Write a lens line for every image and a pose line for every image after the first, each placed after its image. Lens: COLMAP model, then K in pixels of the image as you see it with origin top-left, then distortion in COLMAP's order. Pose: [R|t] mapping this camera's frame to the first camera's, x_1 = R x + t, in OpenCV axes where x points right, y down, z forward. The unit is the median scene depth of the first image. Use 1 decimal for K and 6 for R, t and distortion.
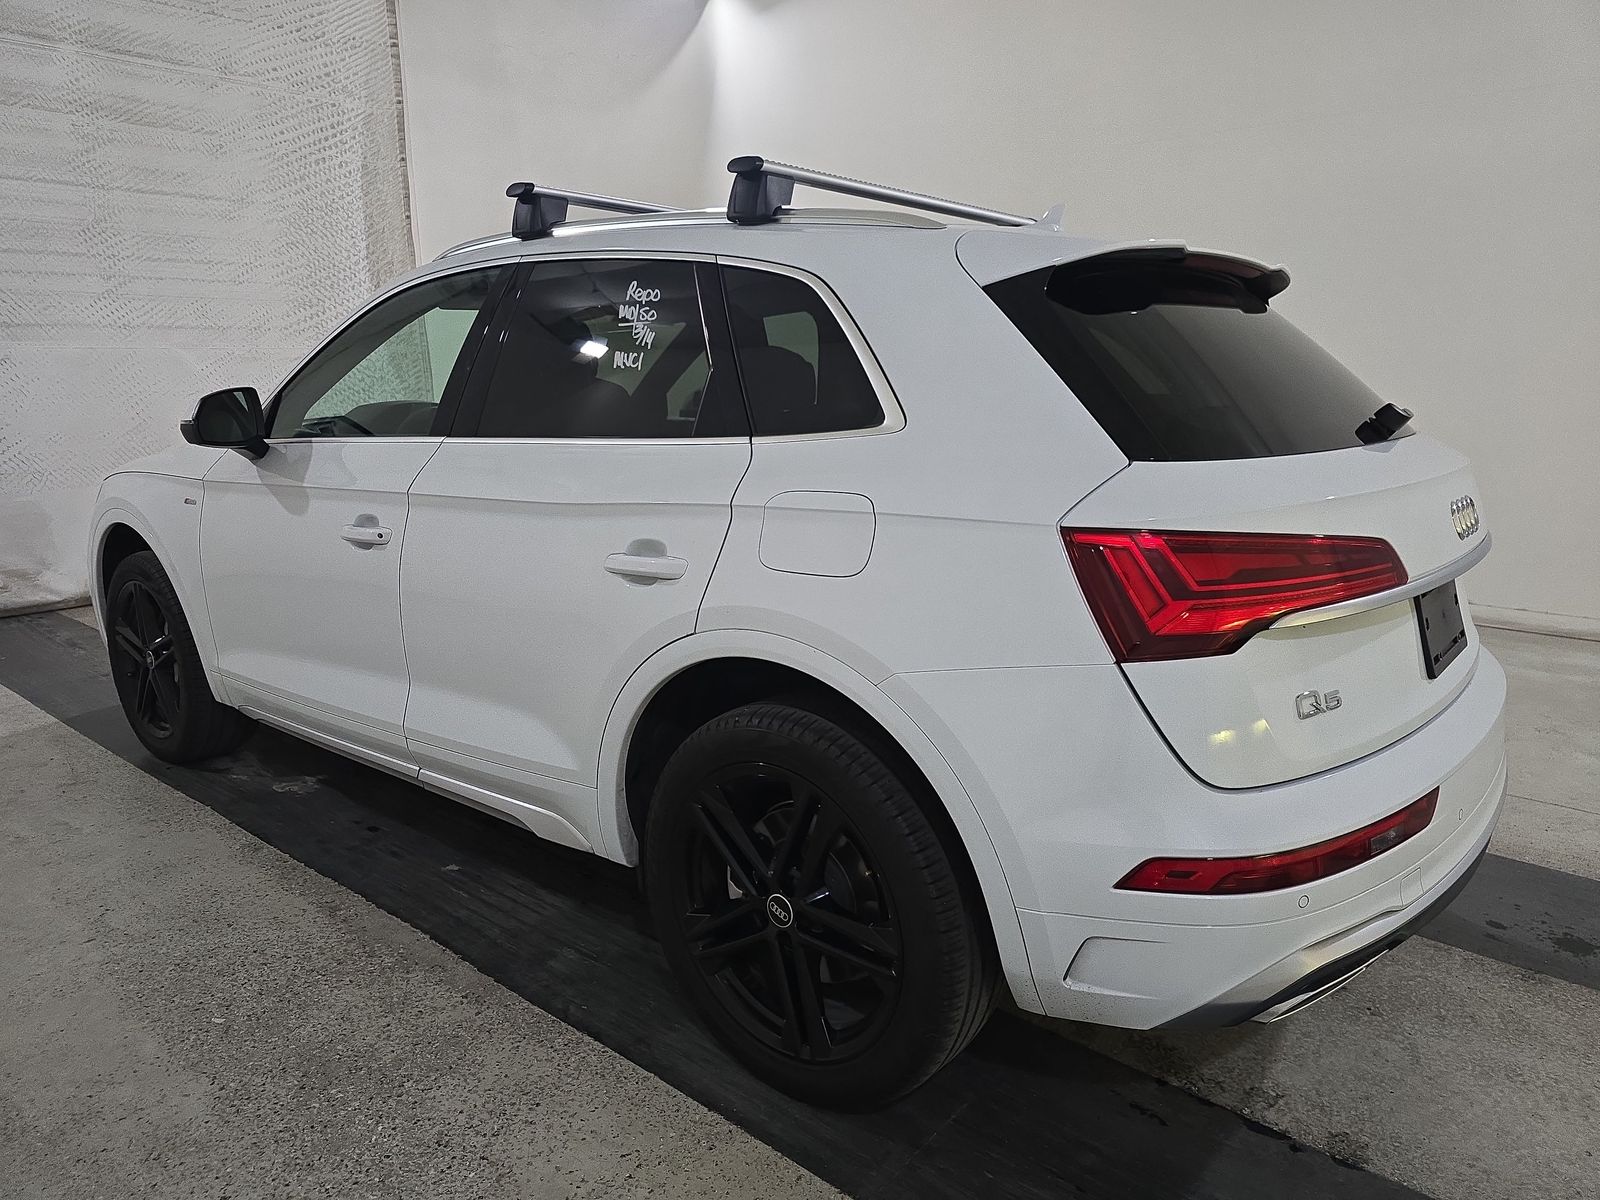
lens RADIAL K [[1085.7, 0, 794.3], [0, 1085.7, 602.7], [0, 0, 1]] dist [0.016164, -0.014407]
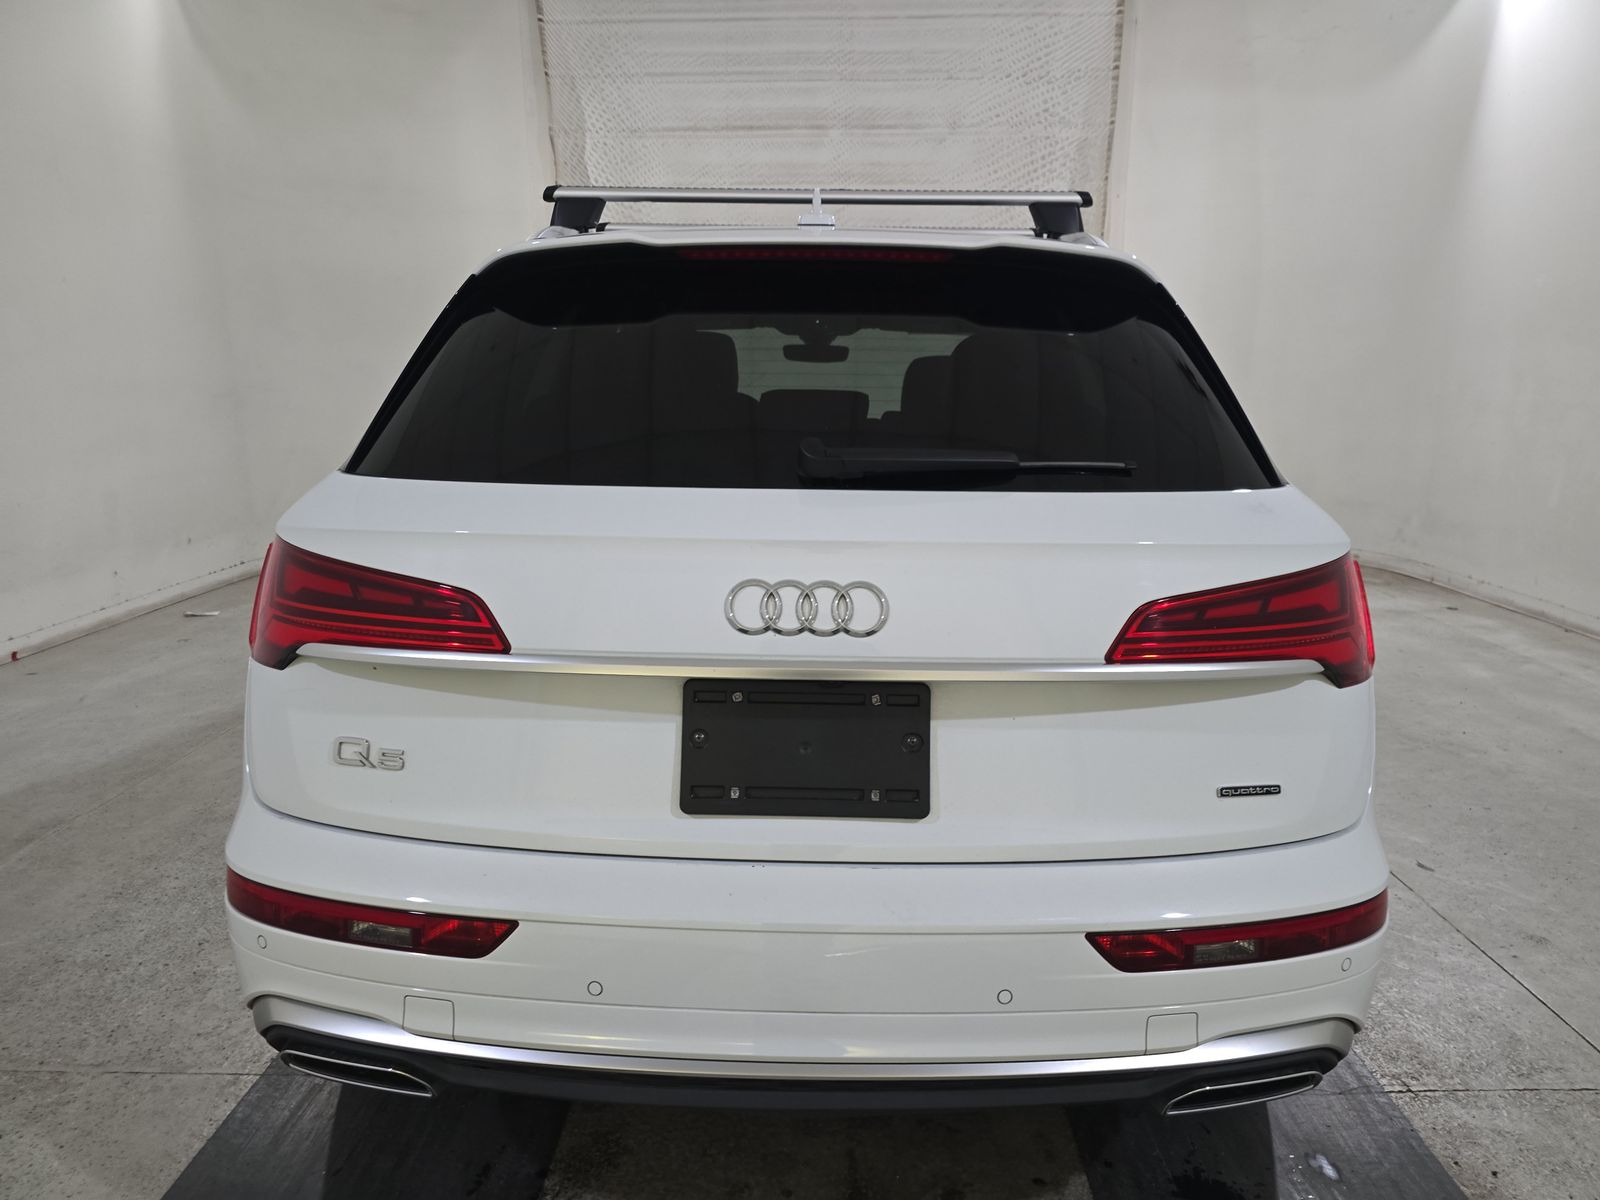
lens RADIAL K [[1085.7, 0, 793.2], [0, 1085.7, 602.2], [0, 0, 1]] dist [0.016164, -0.014407]
pose [[0.621082, 0.160545, -0.767126, 0.328601], [-0.169952, 0.983093, 0.068146, -0.036461], [0.765097, 0.088050, 0.637866, 0.165140]]
